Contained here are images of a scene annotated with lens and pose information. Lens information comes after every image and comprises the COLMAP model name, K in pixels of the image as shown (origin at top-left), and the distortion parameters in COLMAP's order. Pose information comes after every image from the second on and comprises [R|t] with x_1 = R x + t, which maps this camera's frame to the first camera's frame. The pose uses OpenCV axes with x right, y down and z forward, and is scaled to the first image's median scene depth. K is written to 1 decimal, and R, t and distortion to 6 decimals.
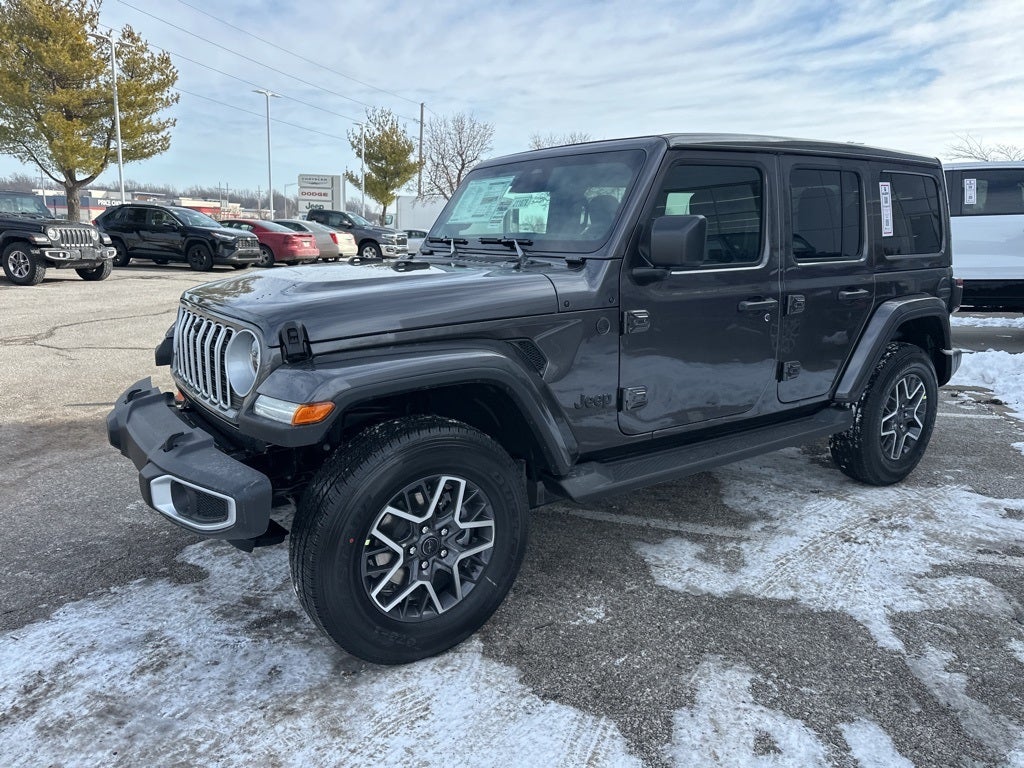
lens RADIAL K [[715.2, 0, 511.0], [0, 715.2, 376.1], [0, 0, 1]] dist [0.035726, -0.039872]
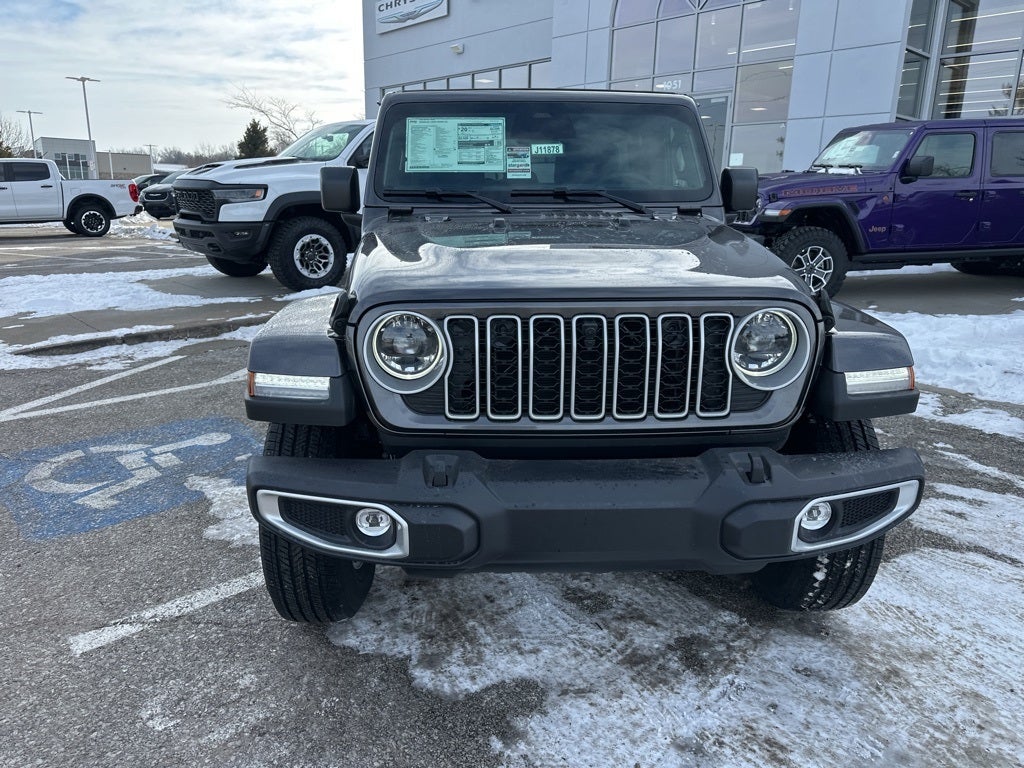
lens RADIAL K [[715.2, 0, 507.5], [0, 715.2, 386.8], [0, 0, 1]] dist [0.035726, -0.039872]
pose [[0.549988, -0.237156, 0.800793, -1.098108], [0.167819, 0.970661, 0.172204, -0.153013], [-0.818138, 0.039678, 0.573651, 0.709923]]
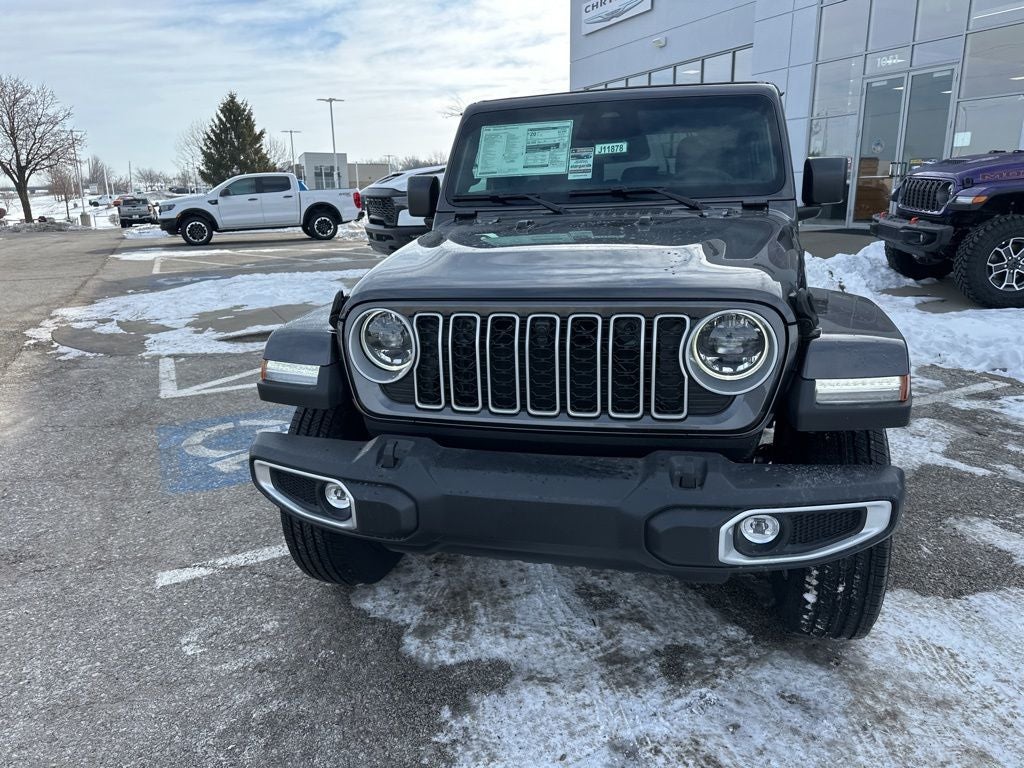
lens RADIAL K [[715.2, 0, 508.3], [0, 715.2, 379.7], [0, 0, 1]] dist [0.035726, -0.039872]
pose [[0.763874, -0.207244, 0.611185, -0.954480], [0.170619, 0.978192, 0.118446, -0.112440], [-0.622403, 0.013802, 0.782575, 0.490293]]
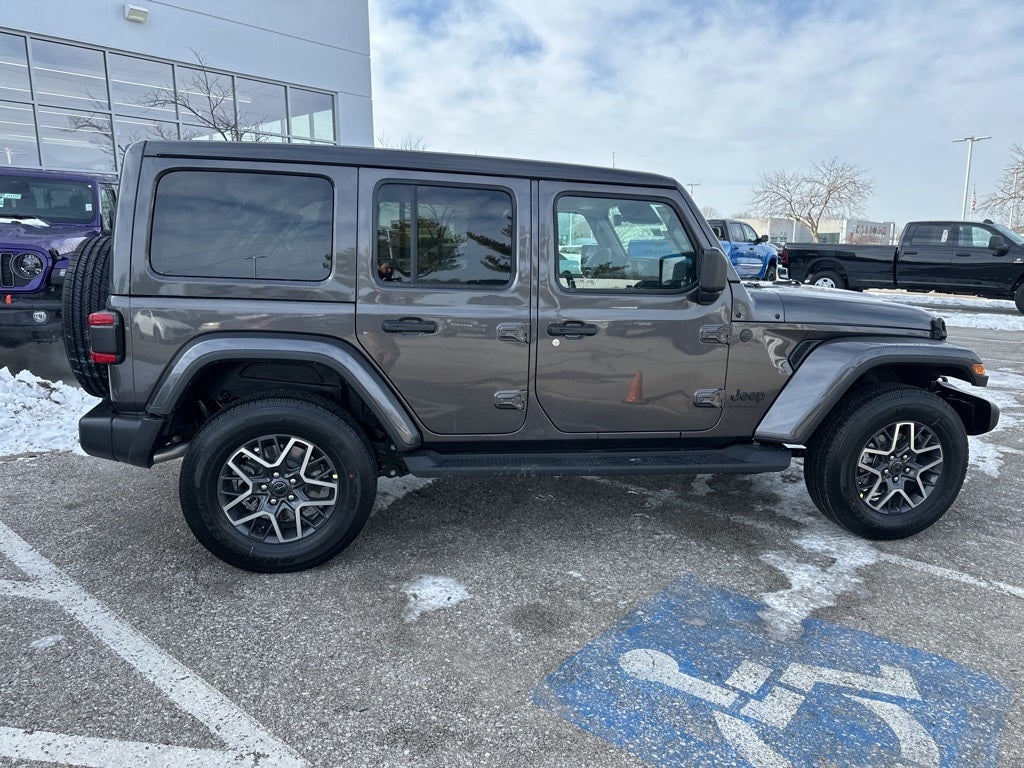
lens RADIAL K [[715.2, 0, 507.5], [0, 715.2, 384.9], [0, 0, 1]] dist [0.035726, -0.039872]
pose [[-0.899895, -0.118423, 0.419719, -0.401092], [0.052542, 0.925974, 0.373914, -0.632979], [-0.432929, 0.358537, -0.827057, 2.966964]]
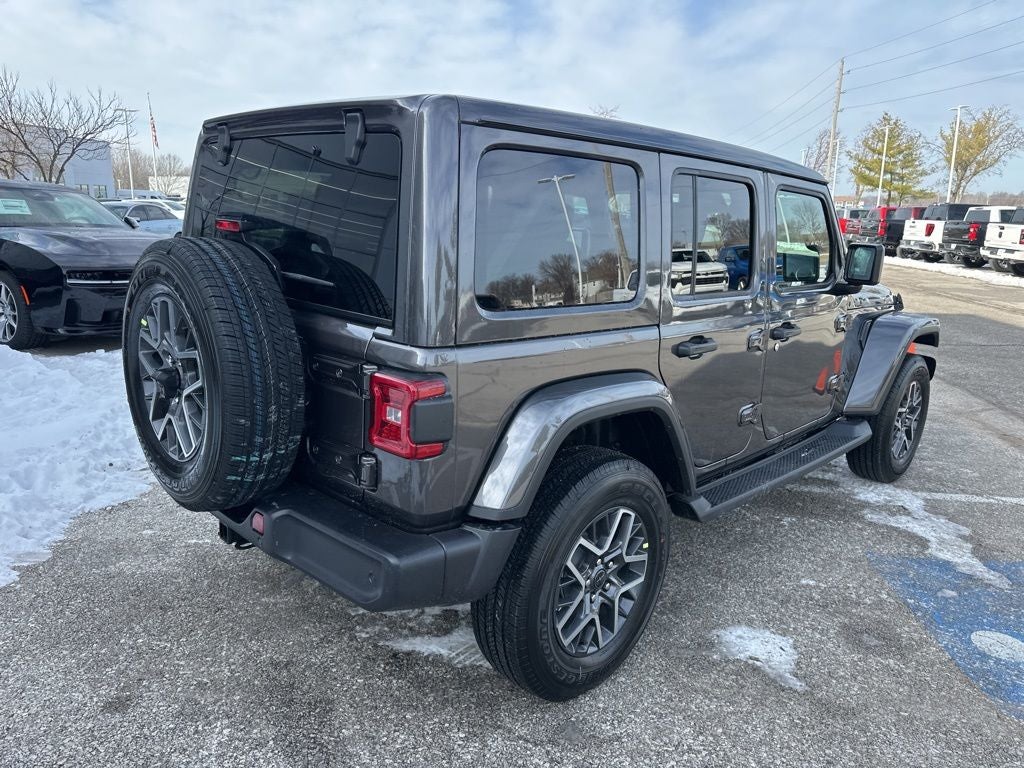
lens RADIAL K [[715.2, 0, 508.9], [0, 715.2, 370.5], [0, 0, 1]] dist [0.035726, -0.039872]
pose [[-0.986349, -0.015579, -0.163927, 0.724038], [-0.080979, 0.912705, 0.400515, -0.634345], [0.143378, 0.408322, -0.901508, 2.887877]]
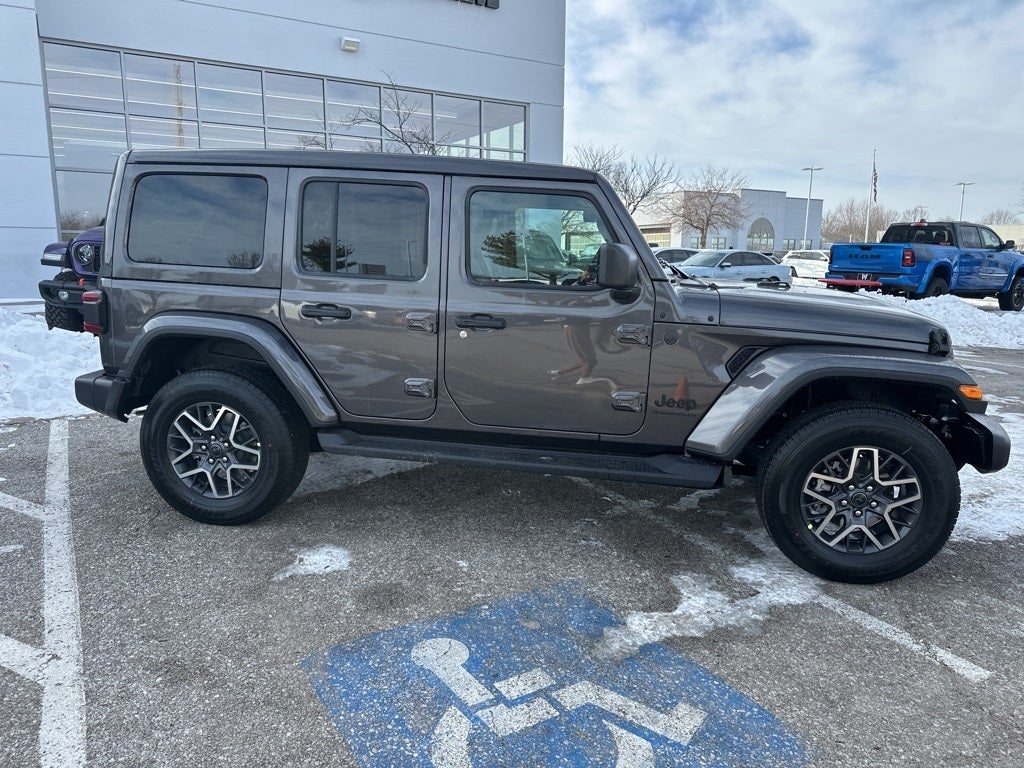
lens RADIAL K [[715.2, 0, 509.1], [0, 715.2, 377.2], [0, 0, 1]] dist [0.035726, -0.039872]
pose [[-0.712306, -0.162674, 0.682757, -0.902304], [0.103131, 0.937953, 0.331071, -0.568821], [-0.694250, 0.306237, -0.651333, 2.654262]]
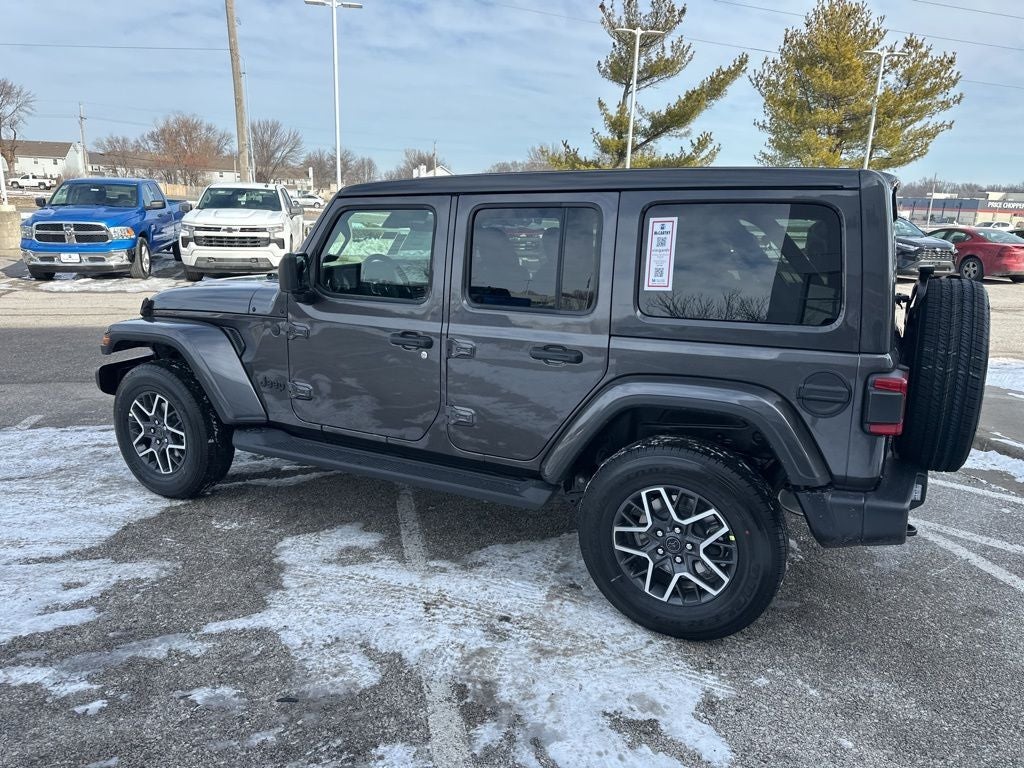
lens RADIAL K [[715.2, 0, 519.5], [0, 715.2, 381.8], [0, 0, 1]] dist [0.035726, -0.039872]
pose [[0.469988, 0.197403, -0.860316, 1.686410], [-0.193823, 0.973963, 0.117595, -0.248493], [0.861130, 0.111481, 0.496012, 0.807640]]
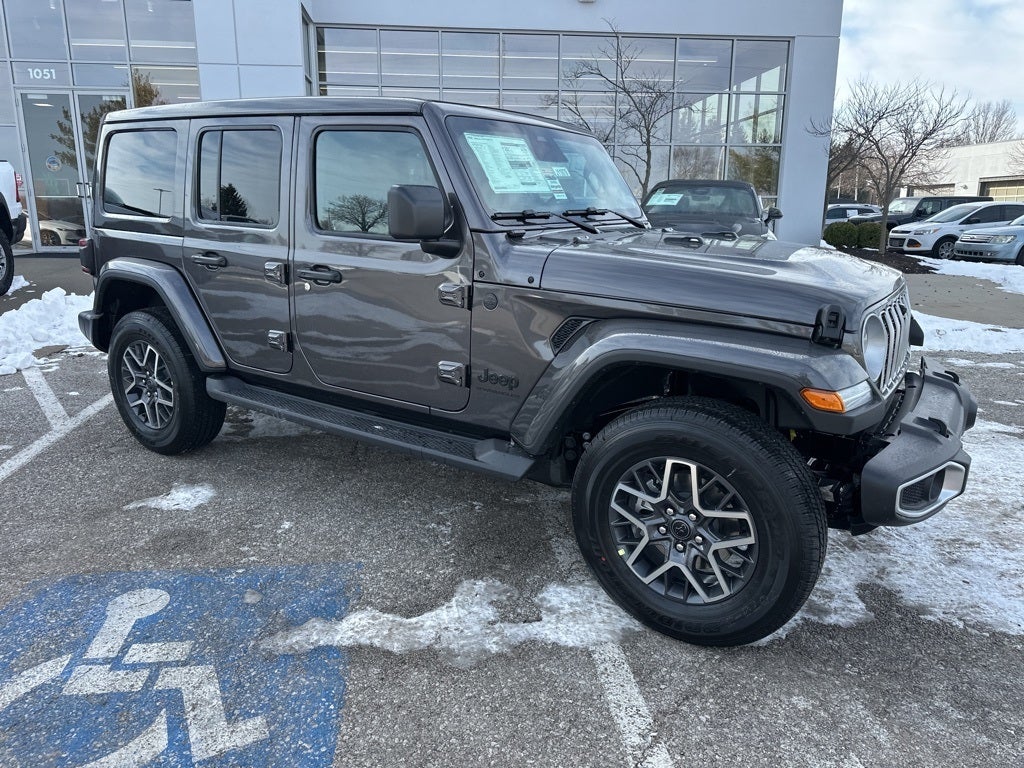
lens RADIAL K [[715.2, 0, 508.2], [0, 715.2, 373.7], [0, 0, 1]] dist [0.035726, -0.039872]
pose [[-0.349830, -0.243504, 0.904613, -1.224295], [0.168087, 0.933642, 0.316321, -0.410974], [-0.921610, 0.262712, -0.285687, 1.902785]]
